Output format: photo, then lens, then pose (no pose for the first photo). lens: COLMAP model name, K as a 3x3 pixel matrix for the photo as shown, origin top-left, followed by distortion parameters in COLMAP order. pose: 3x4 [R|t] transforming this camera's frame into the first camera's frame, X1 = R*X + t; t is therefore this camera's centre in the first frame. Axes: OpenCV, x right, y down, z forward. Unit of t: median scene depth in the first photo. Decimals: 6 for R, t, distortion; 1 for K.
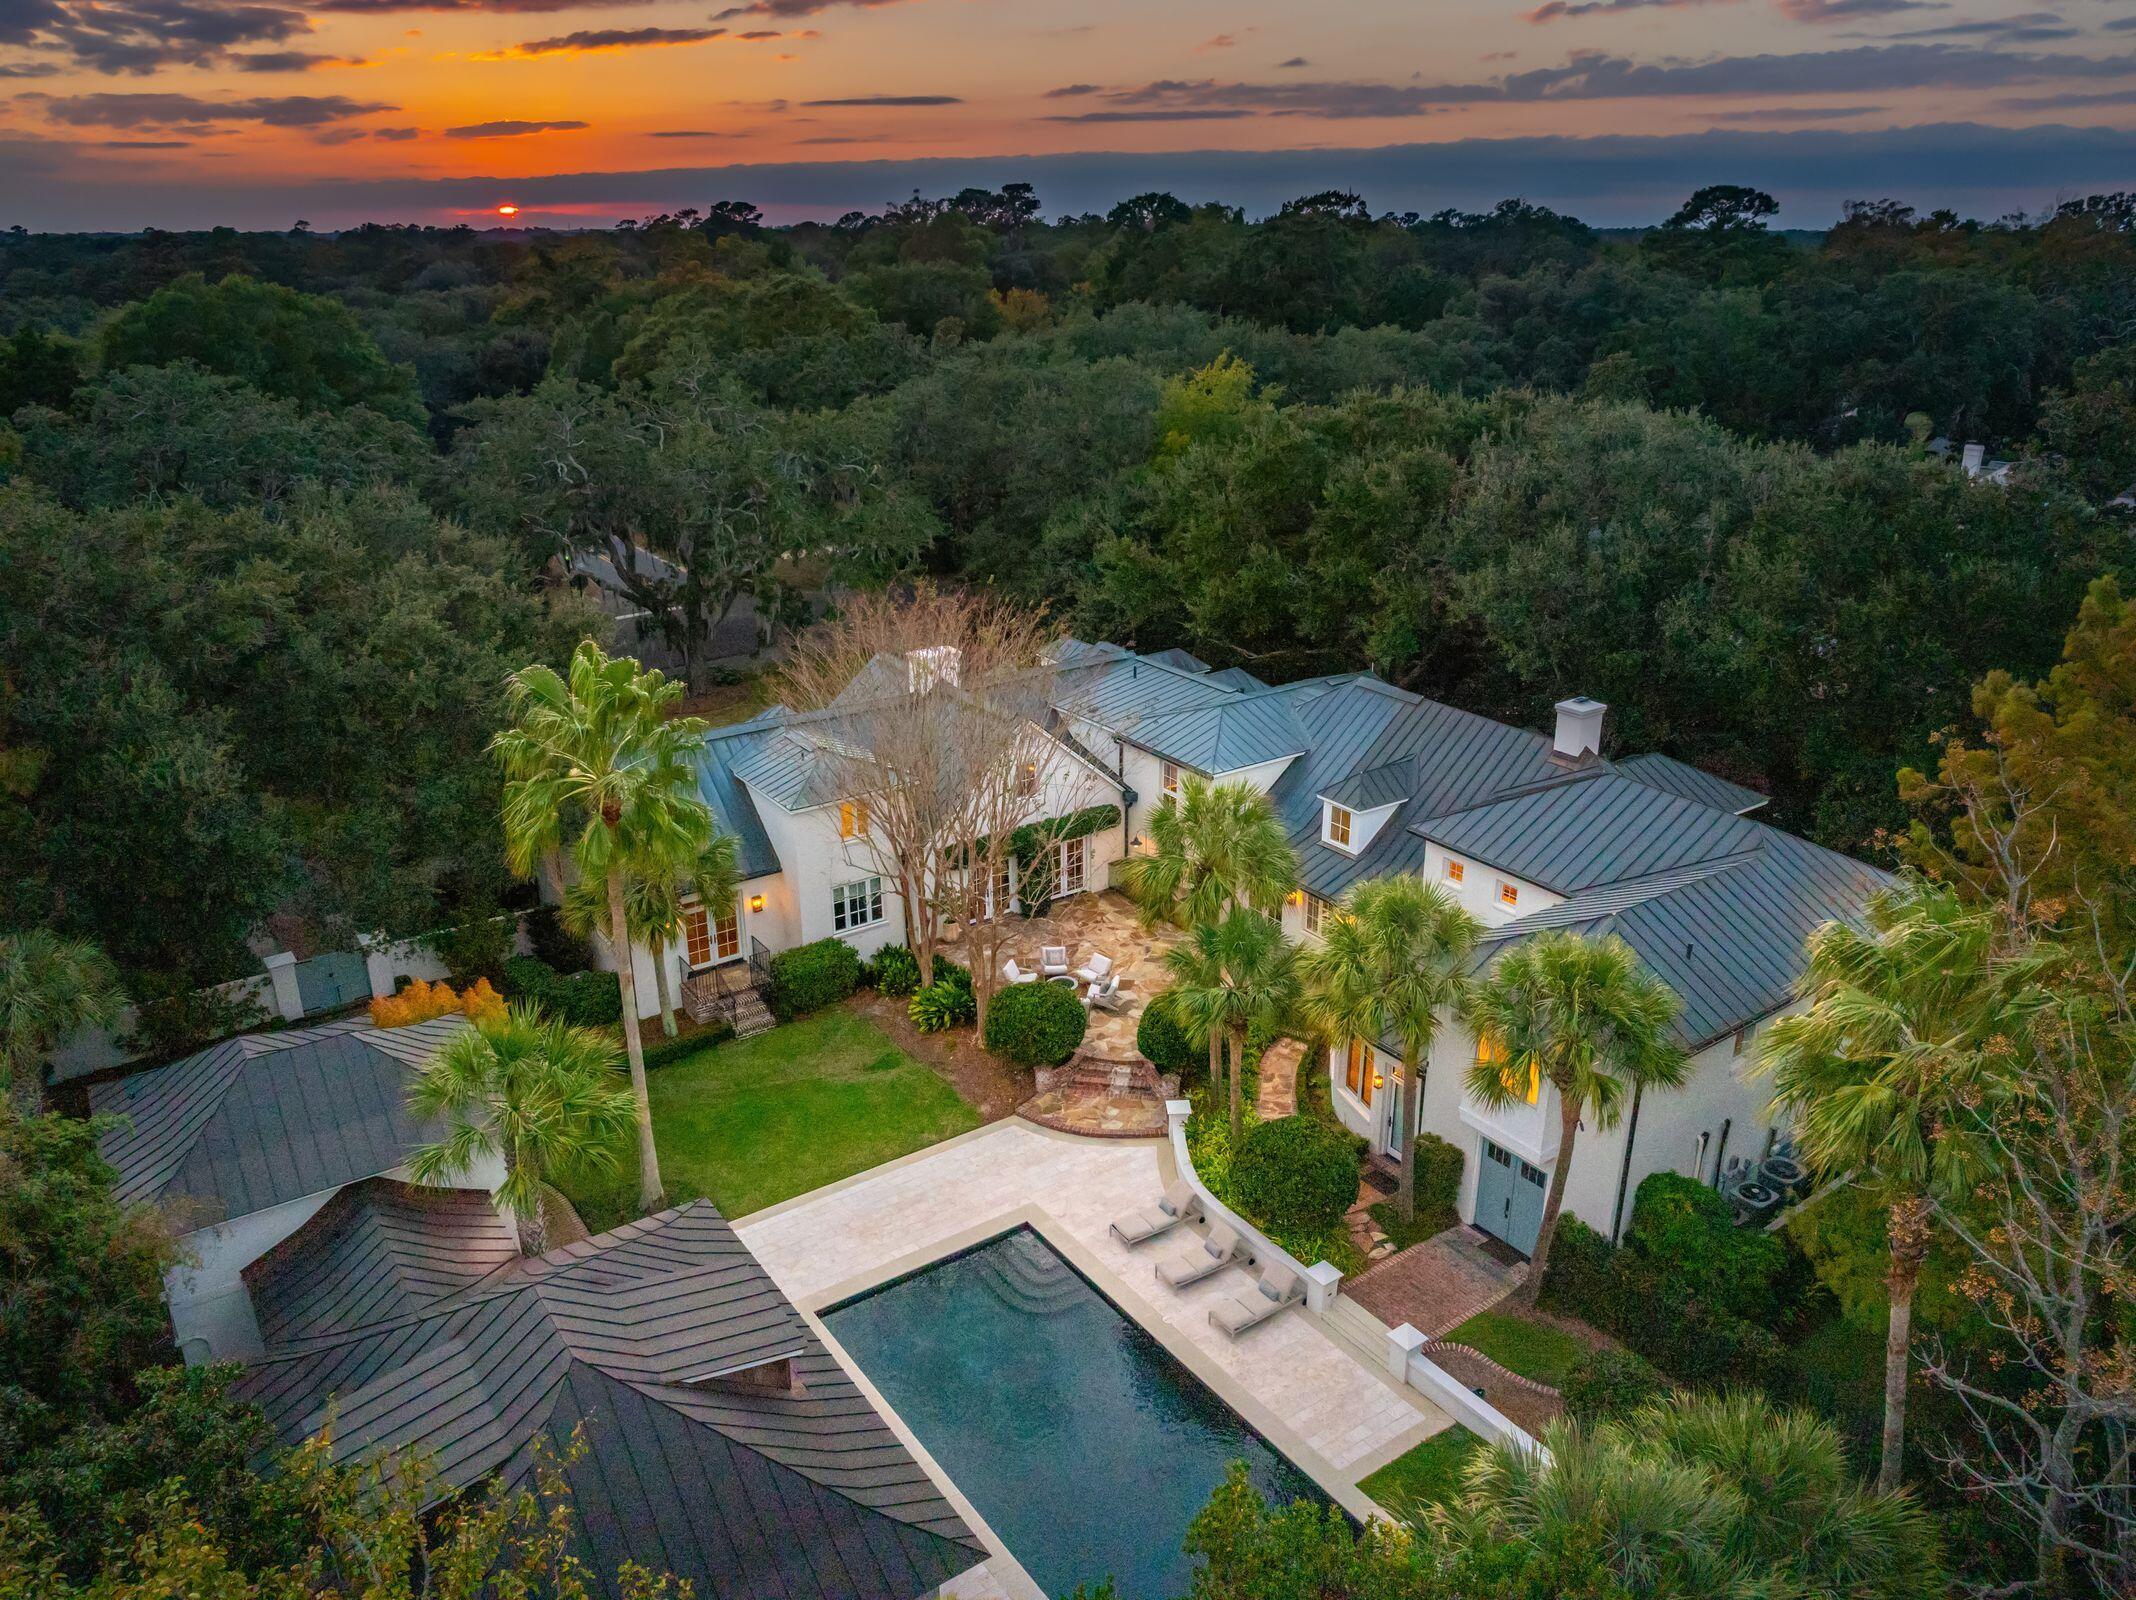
lens RADIAL K [[1513.2, 0, 1068.0], [0, 1513.2, 800.0], [0, 0, 1]] dist [-0.060749, 0.037444]
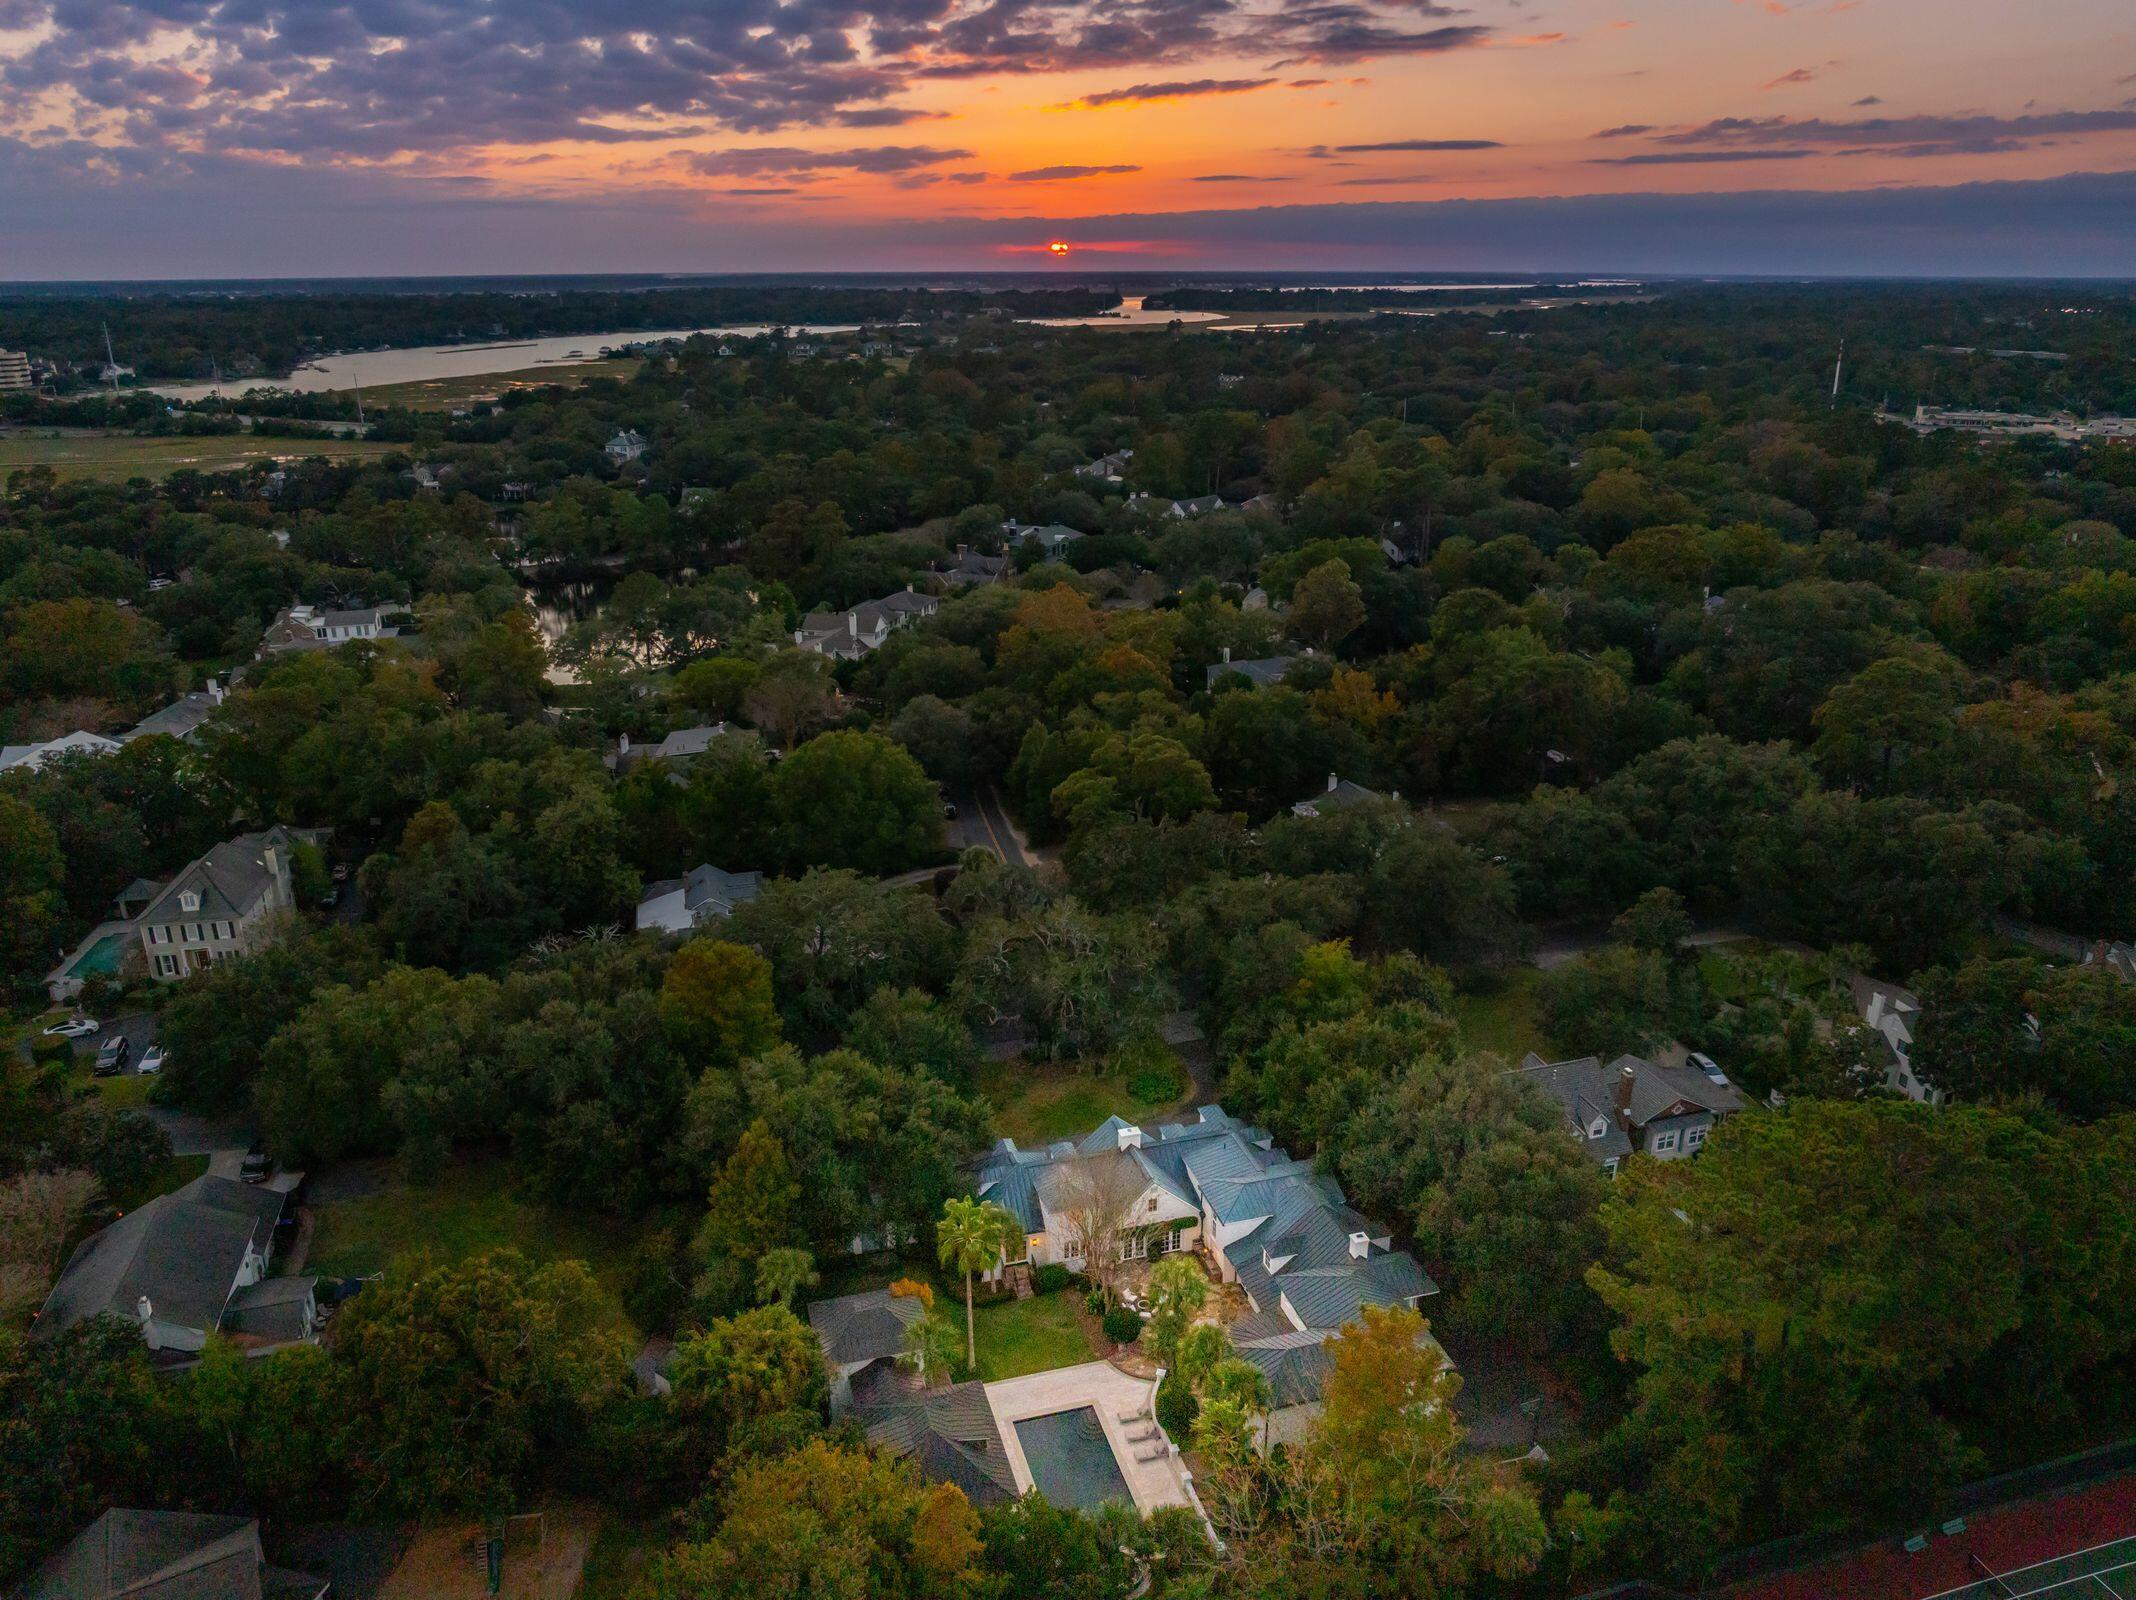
lens RADIAL K [[1513.2, 0, 1068.0], [0, 1513.2, 800.0], [0, 0, 1]] dist [-0.060749, 0.037444]
pose [[0.945801, 0.112504, -0.304638, 0.533465], [-0.117002, 0.993125, 0.003511, -0.689563], [0.302939, 0.032323, 0.952462, -1.405090]]
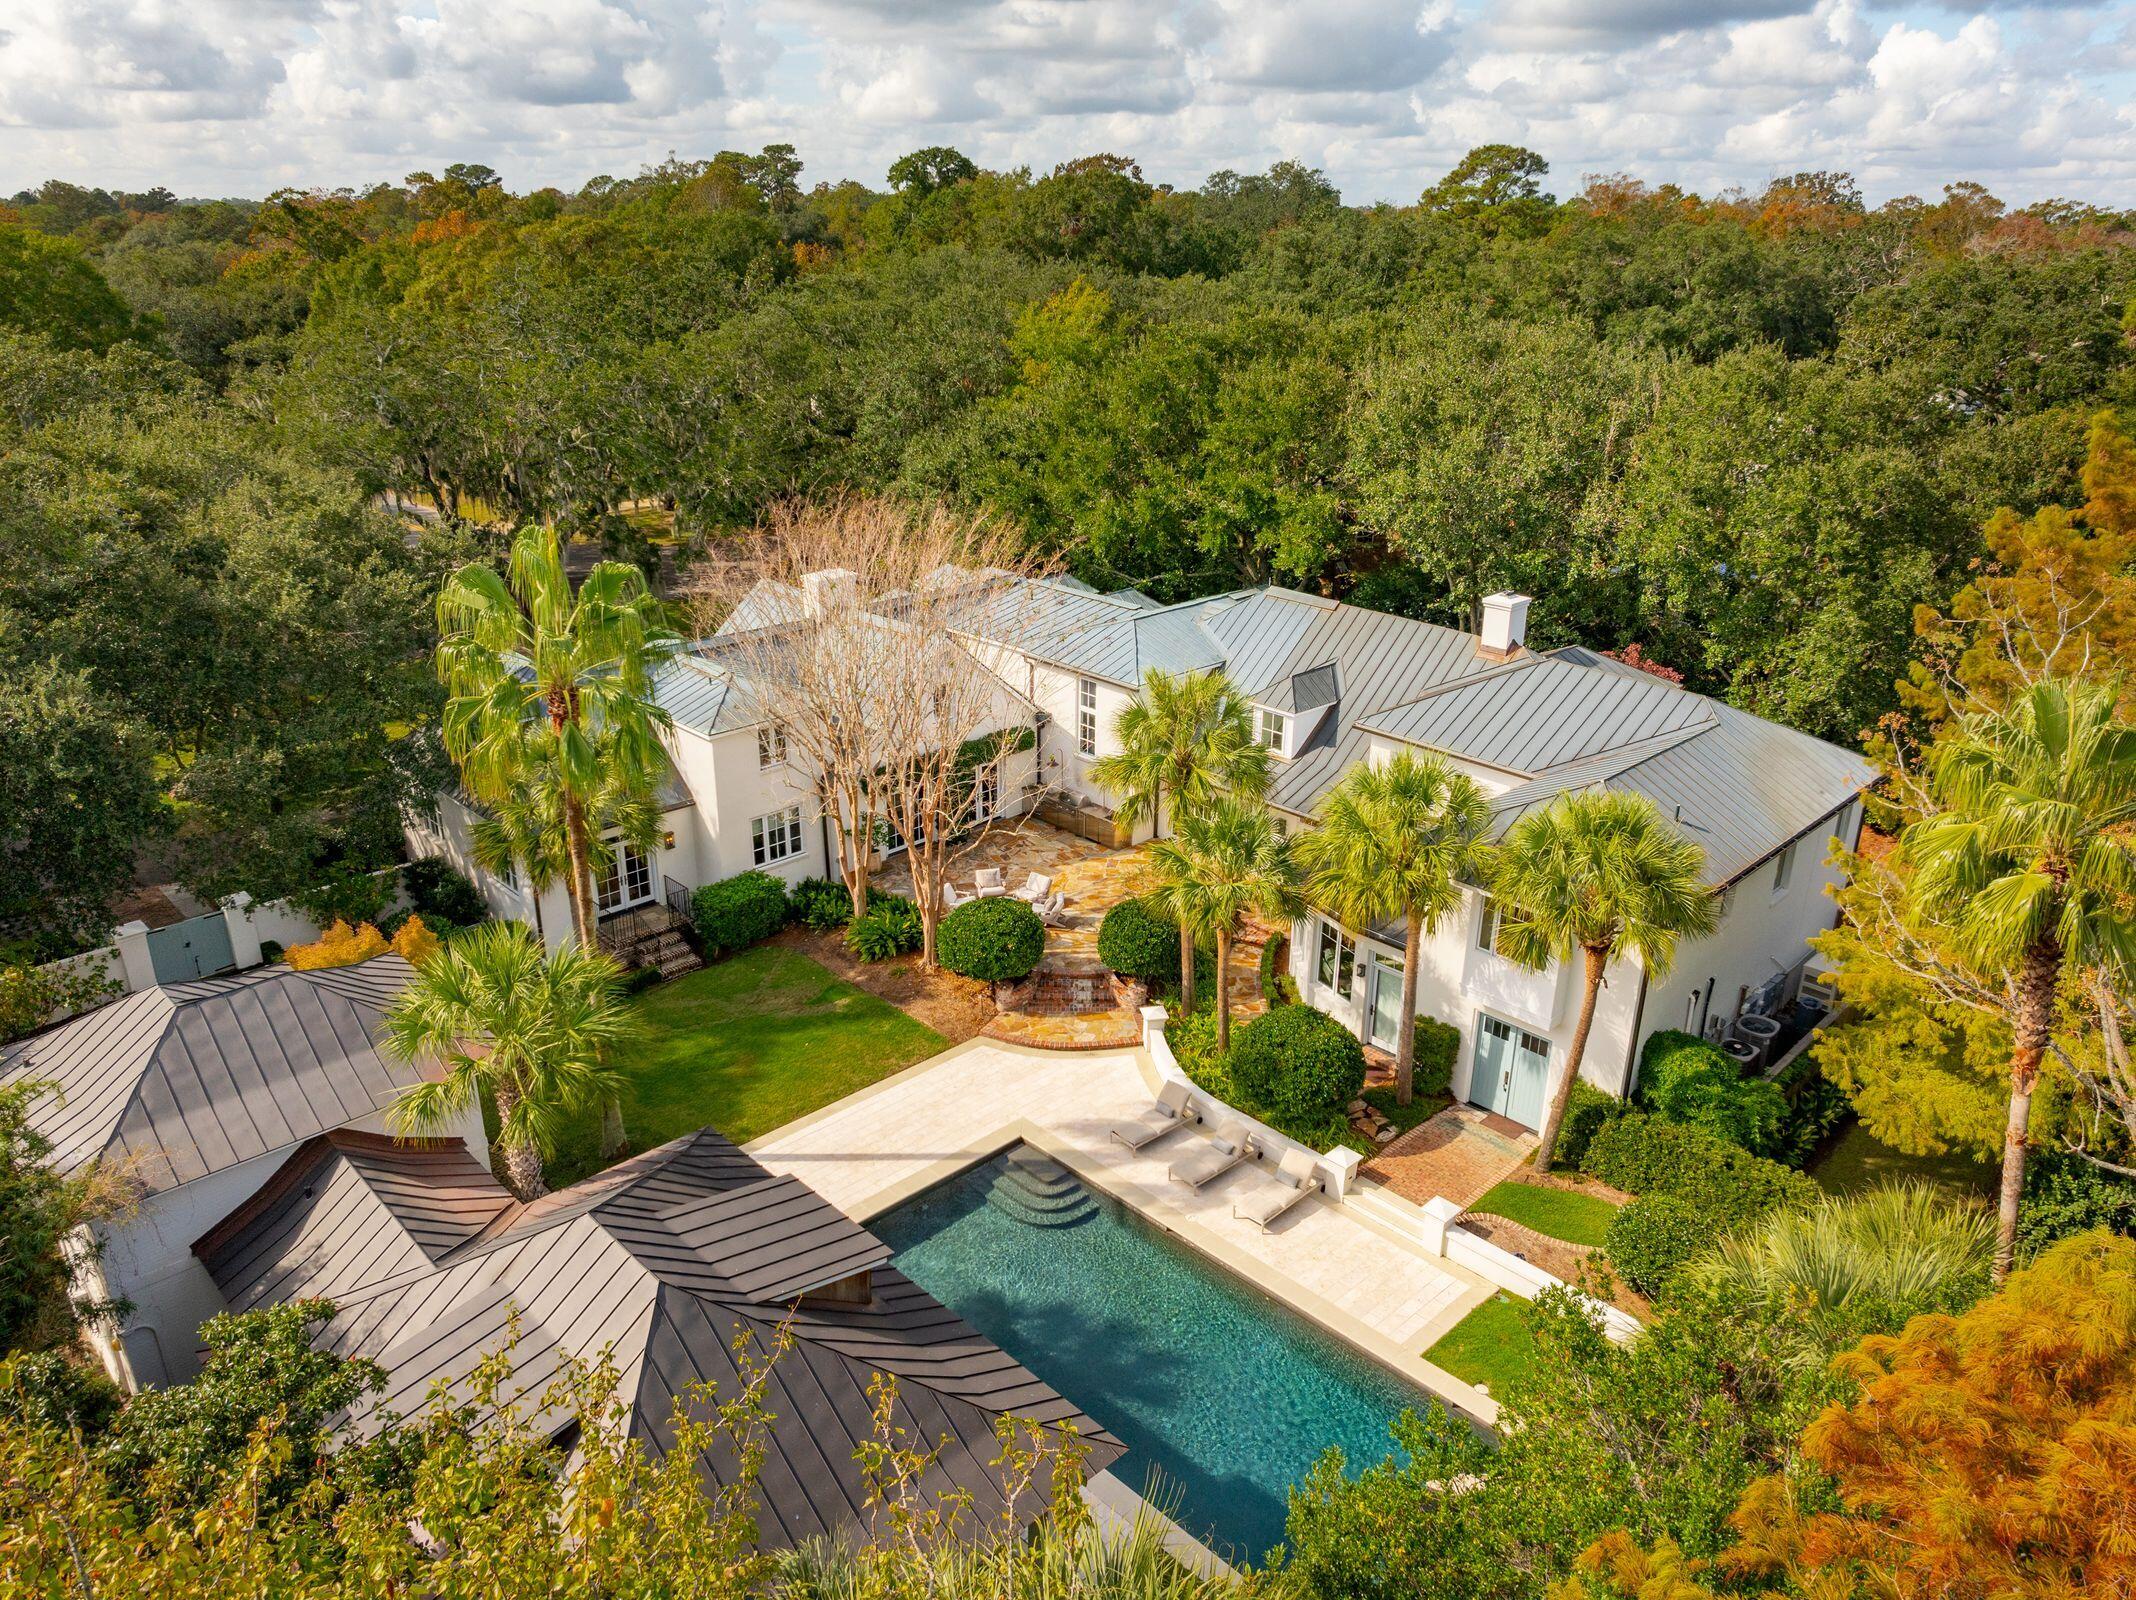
lens RADIAL K [[1512.5, 0, 1068.0], [0, 1512.5, 800.0], [0, 0, 1]] dist [-0.045076, -0.004842]
pose [[0.987194, -0.045695, 0.152838, -0.107939], [0.043689, 0.998910, 0.016460, 0.040596], [-0.153424, -0.009572, 0.988114, 0.037563]]
